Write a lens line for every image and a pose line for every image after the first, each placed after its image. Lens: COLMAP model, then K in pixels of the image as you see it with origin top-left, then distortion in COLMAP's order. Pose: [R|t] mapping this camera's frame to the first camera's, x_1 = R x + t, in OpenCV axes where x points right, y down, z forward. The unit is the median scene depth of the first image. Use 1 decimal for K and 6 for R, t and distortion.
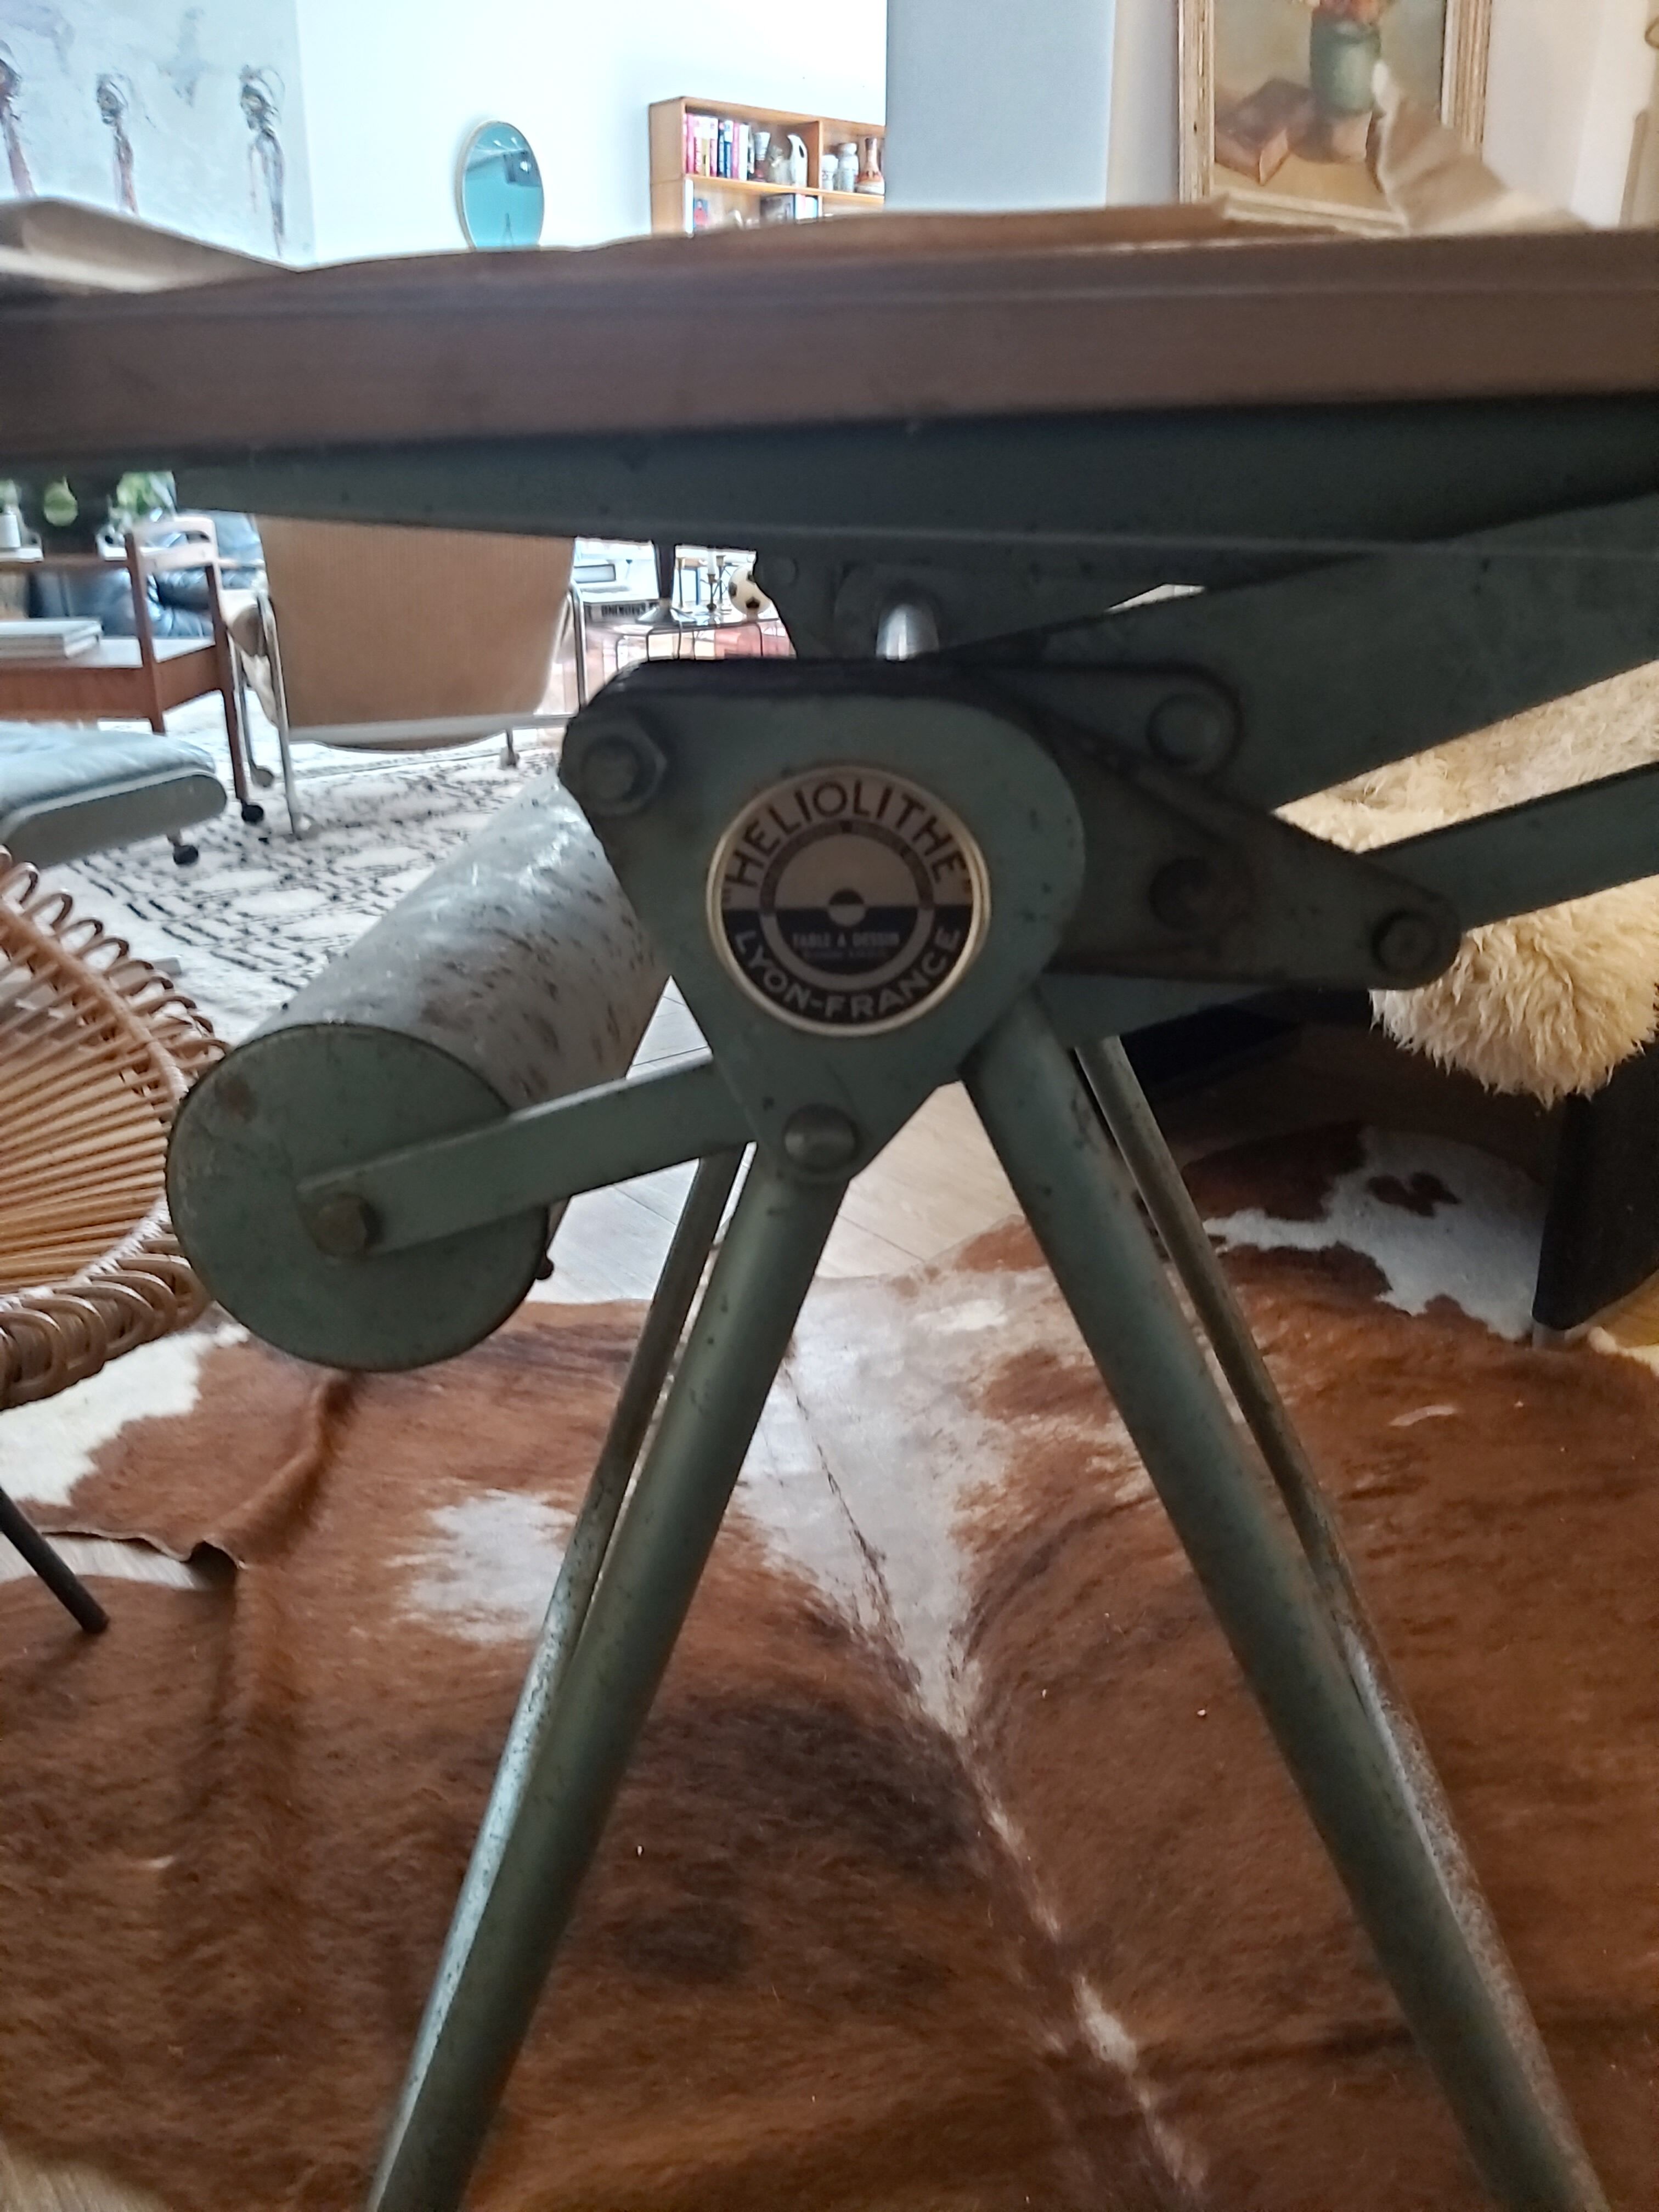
lens RADIAL K [[1706.9, 0, 812.9], [0, 1706.9, 1114.1], [0, 0, 1]] dist [0.072225, -0.124527]
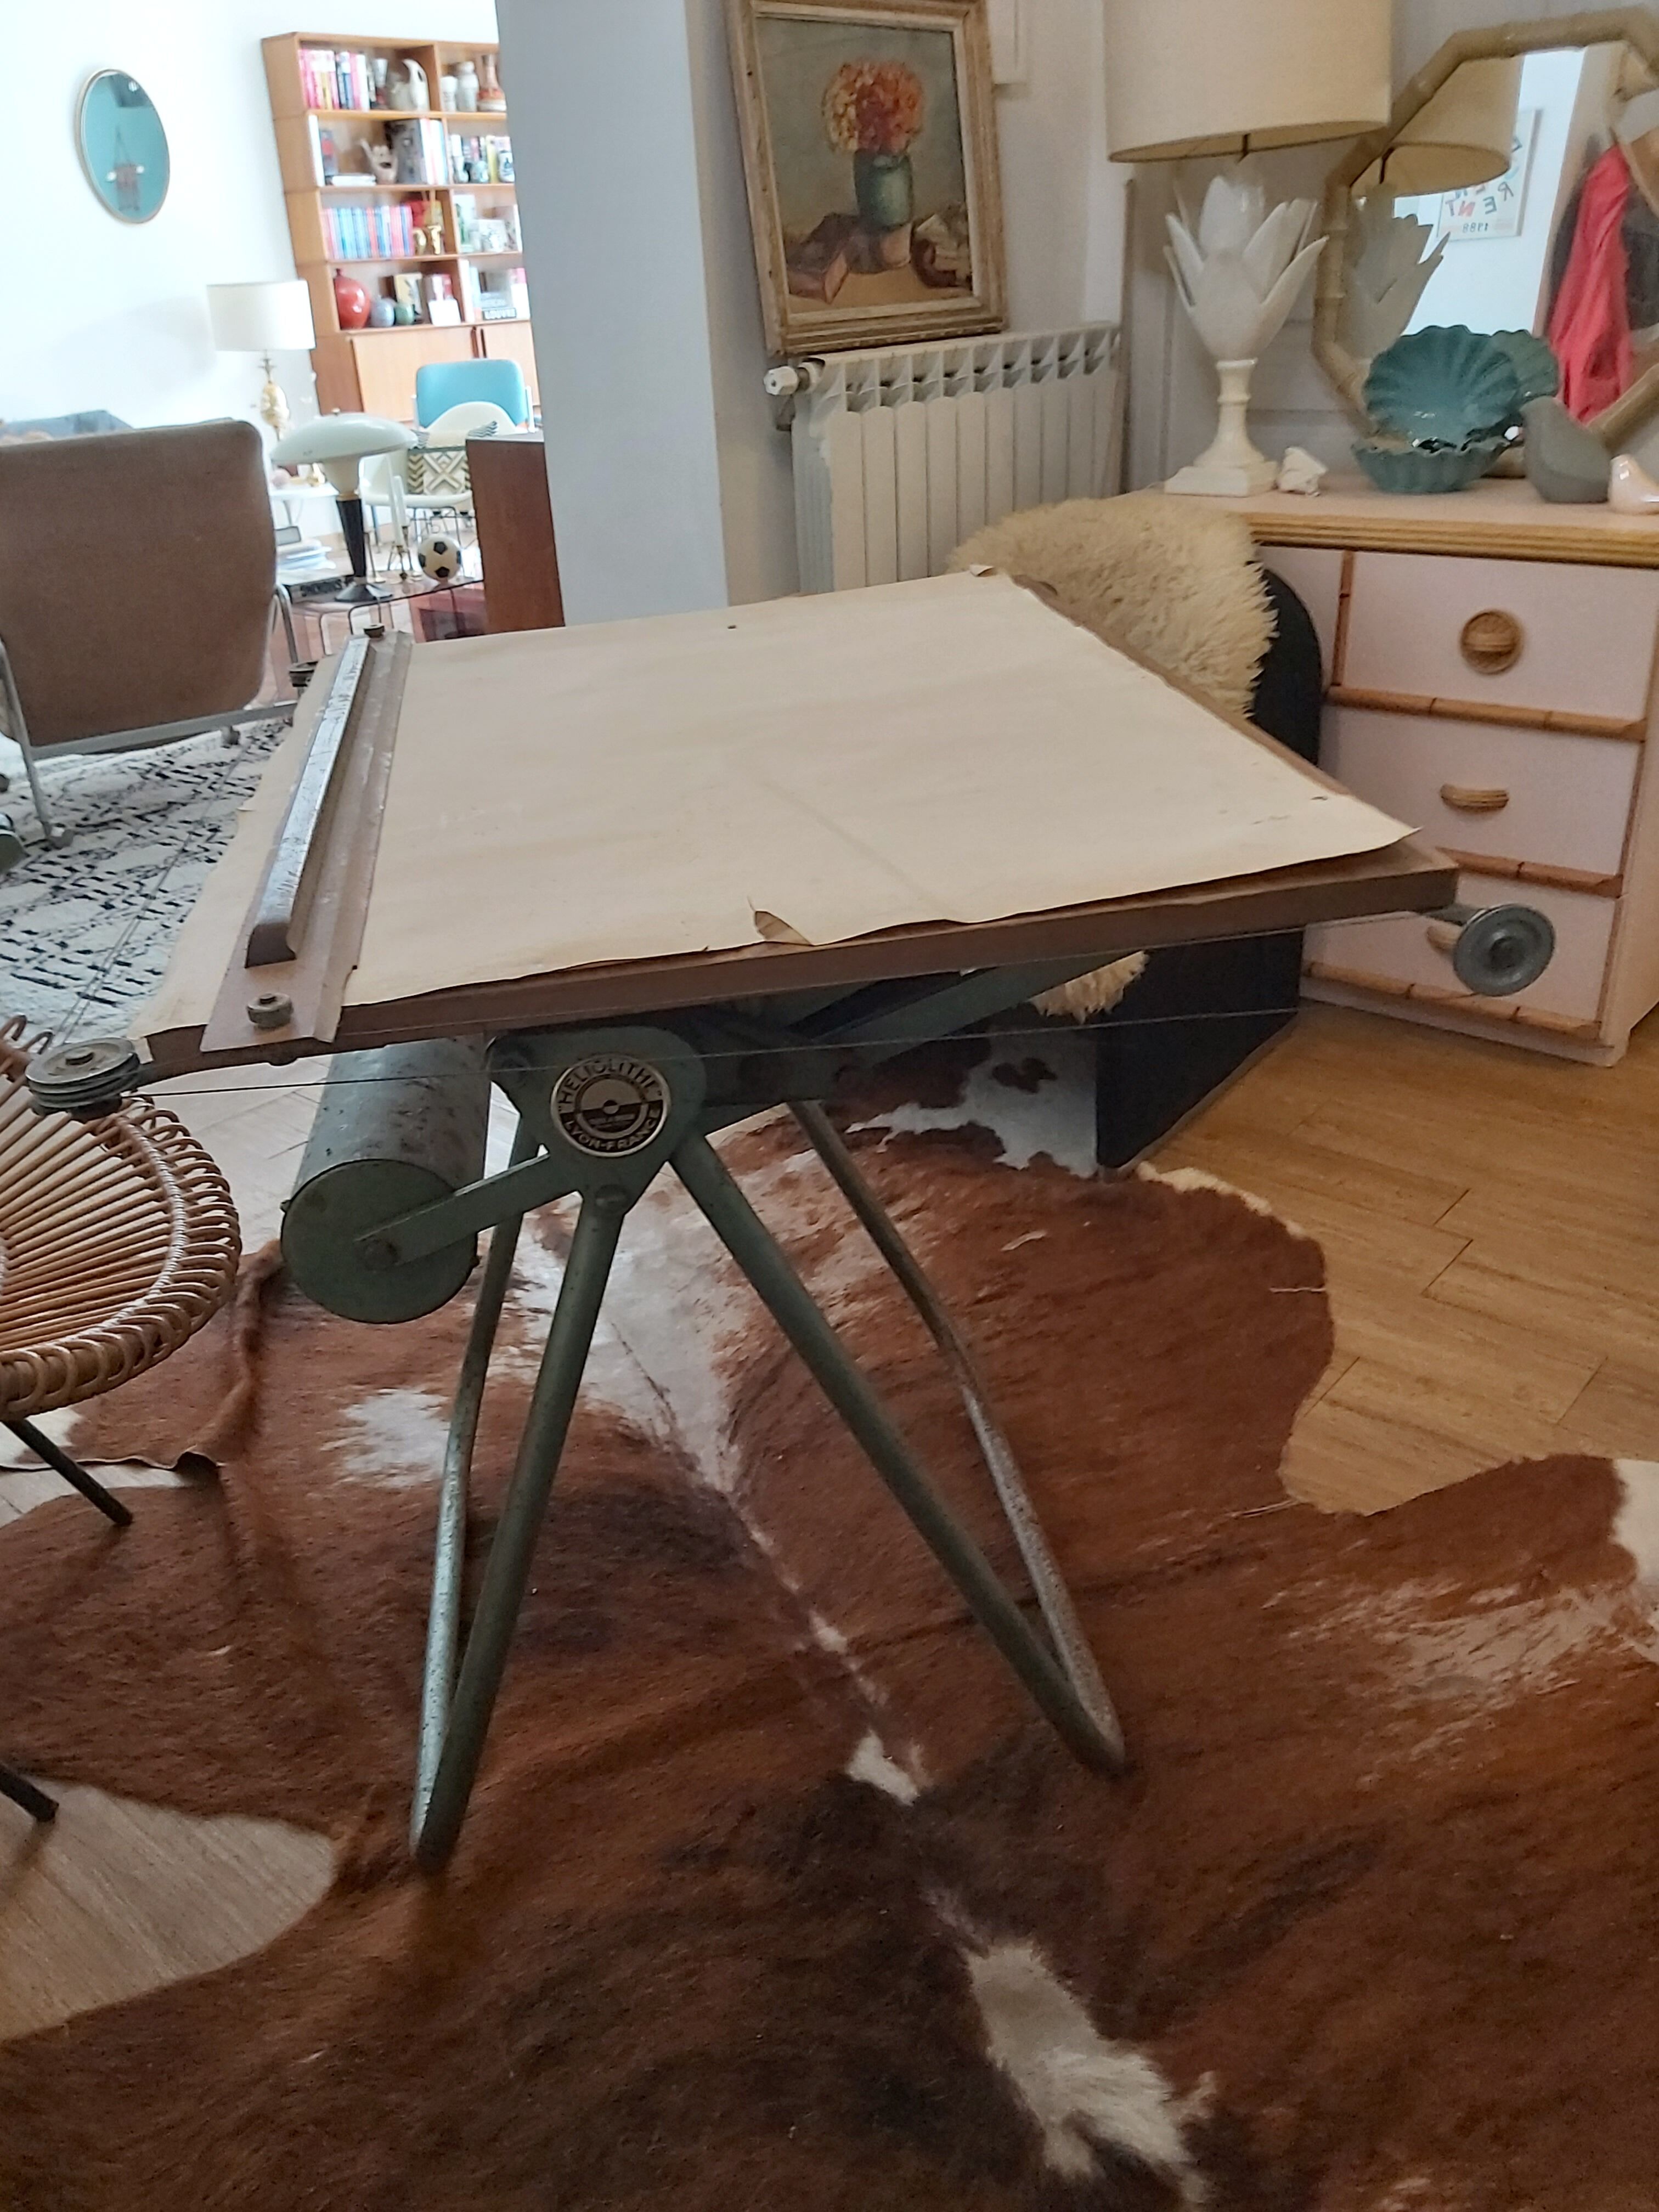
lens RADIAL K [[1692.2, 0, 817.6], [0, 1692.2, 1129.7], [0, 0, 1]] dist [0.137861, -0.238882]
pose [[0.981167, -0.129051, 0.143726, -0.014526], [0.115686, 0.988461, 0.097787, -0.099550], [-0.154687, -0.079318, 0.984774, -0.482525]]
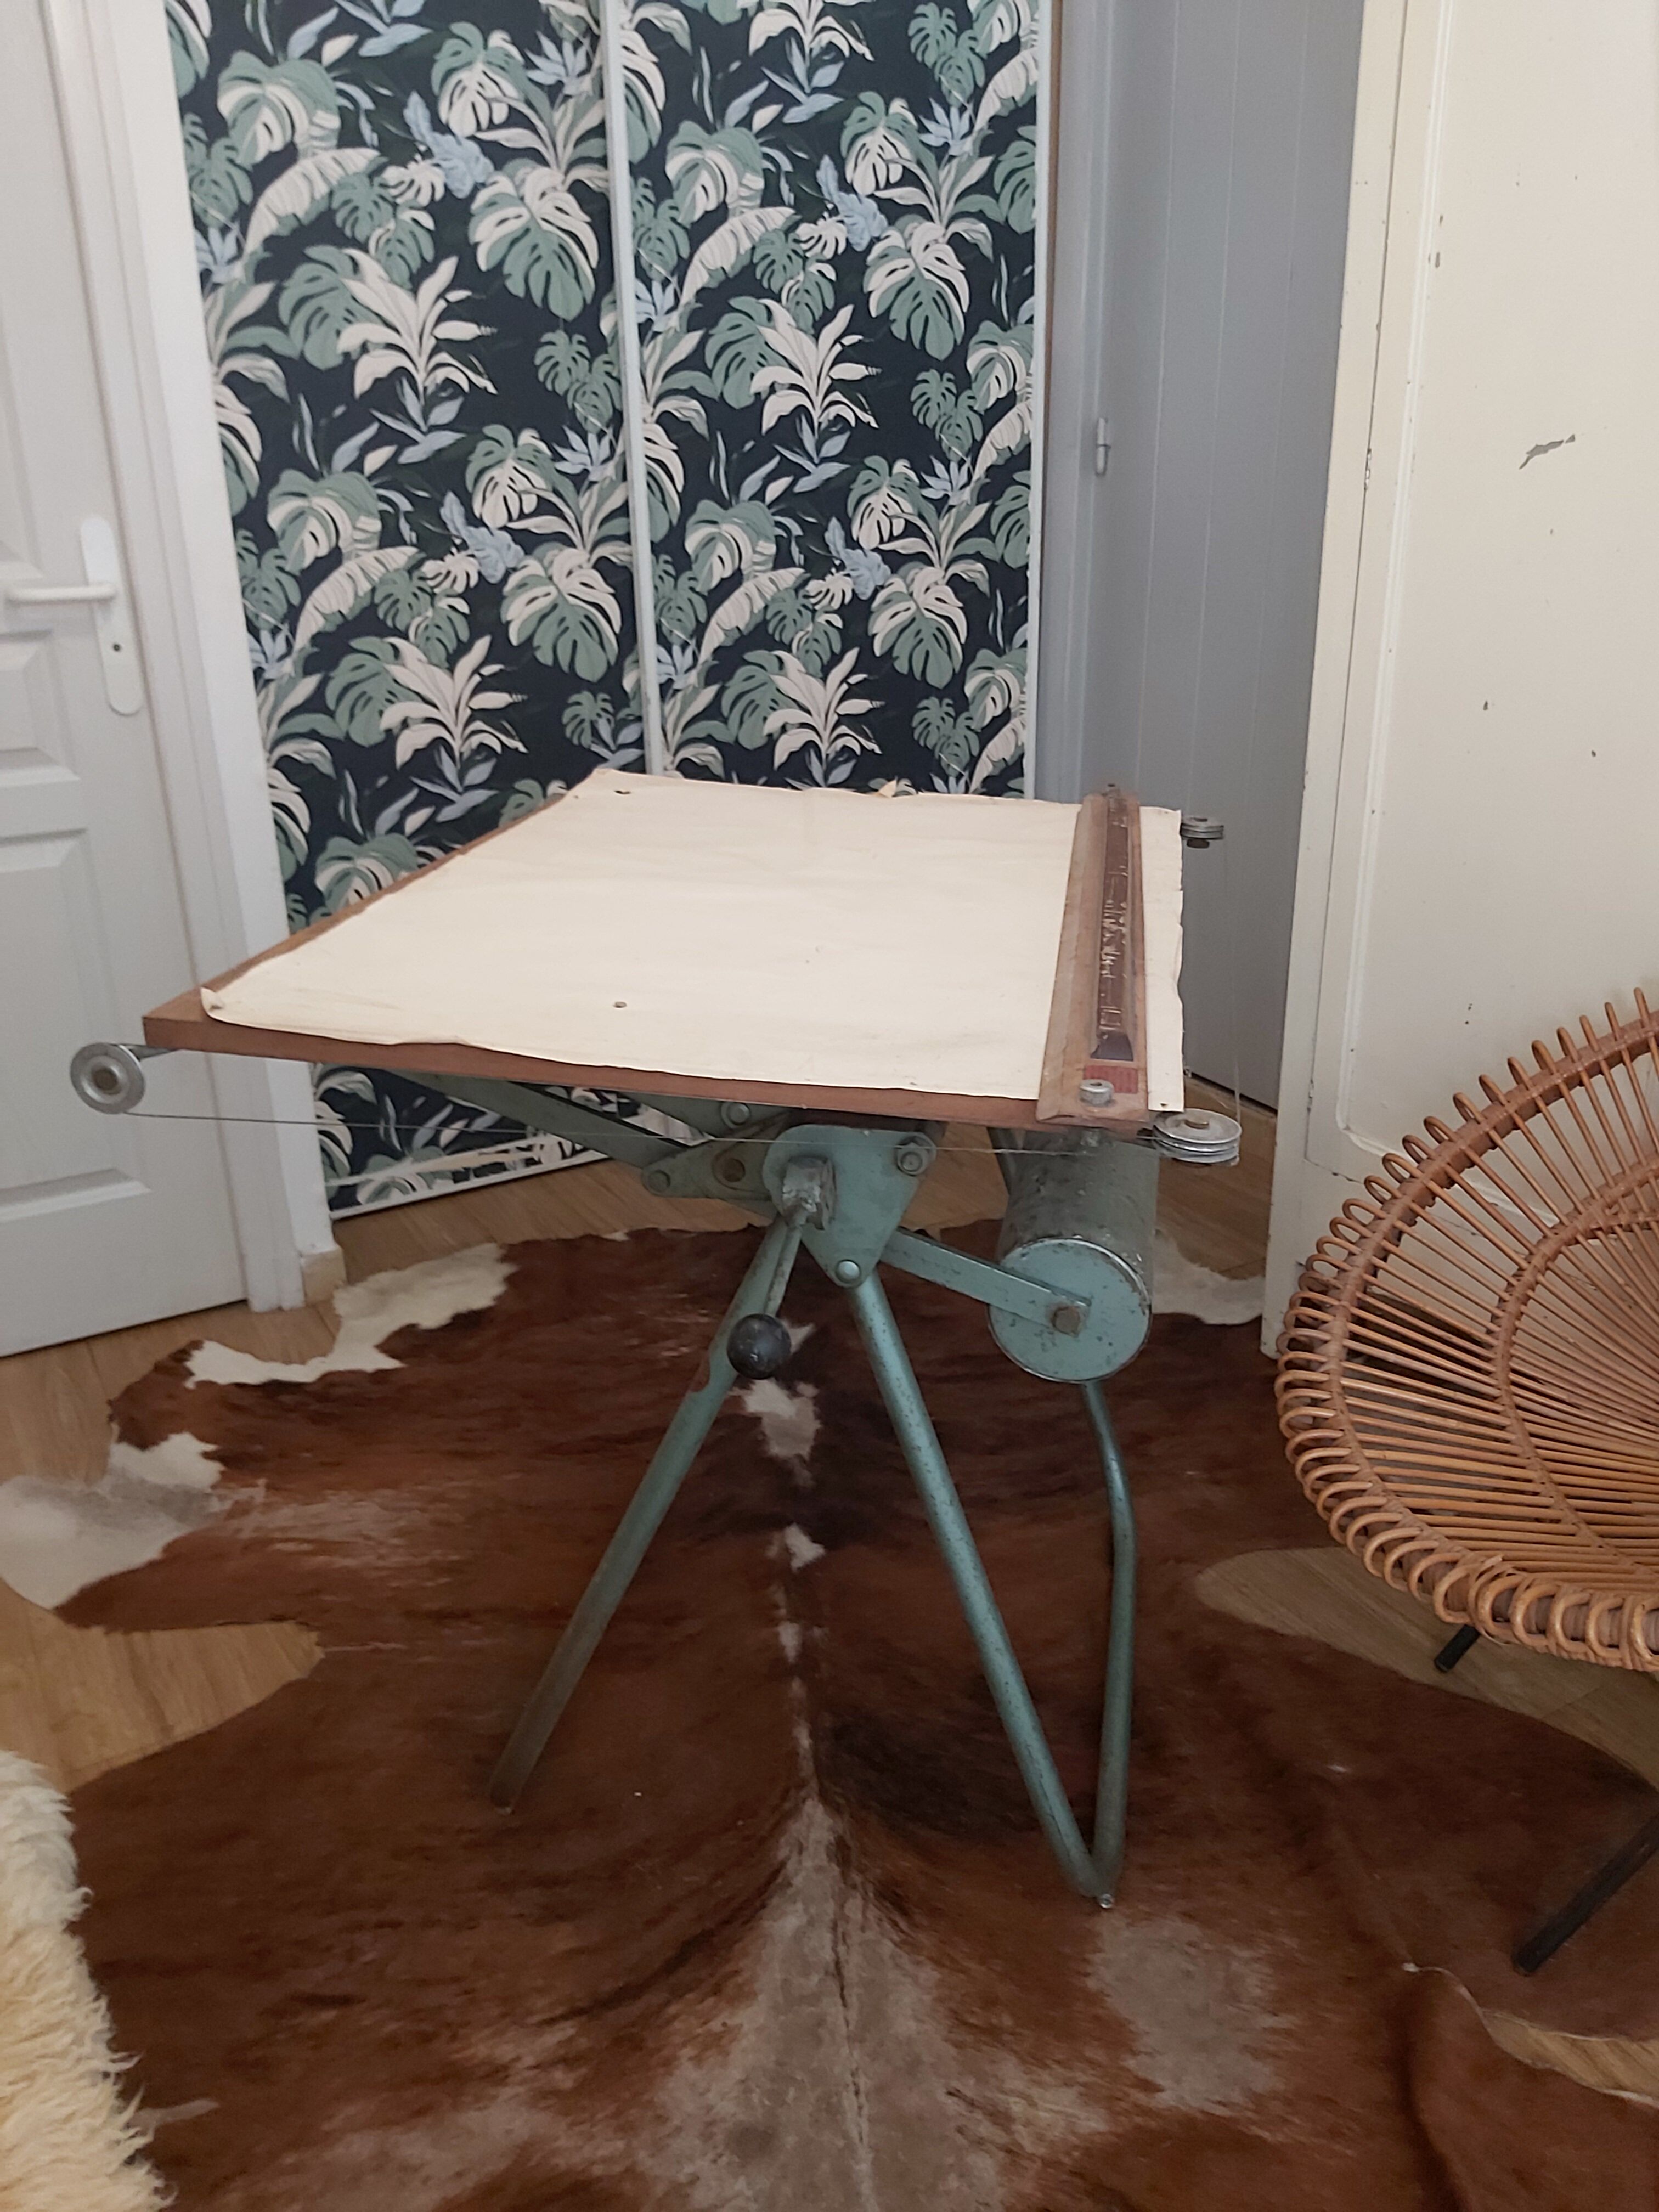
lens RADIAL K [[1731.9, 0, 805.3], [0, 1731.9, 1102.1], [0, 0, 1]] dist [0.050031, -0.123173]
pose [[-0.986223, -0.041756, 0.160066, -0.108760], [0.080002, 0.726539, 0.682452, -0.983786], [-0.144791, 0.685855, -0.713189, 1.551216]]
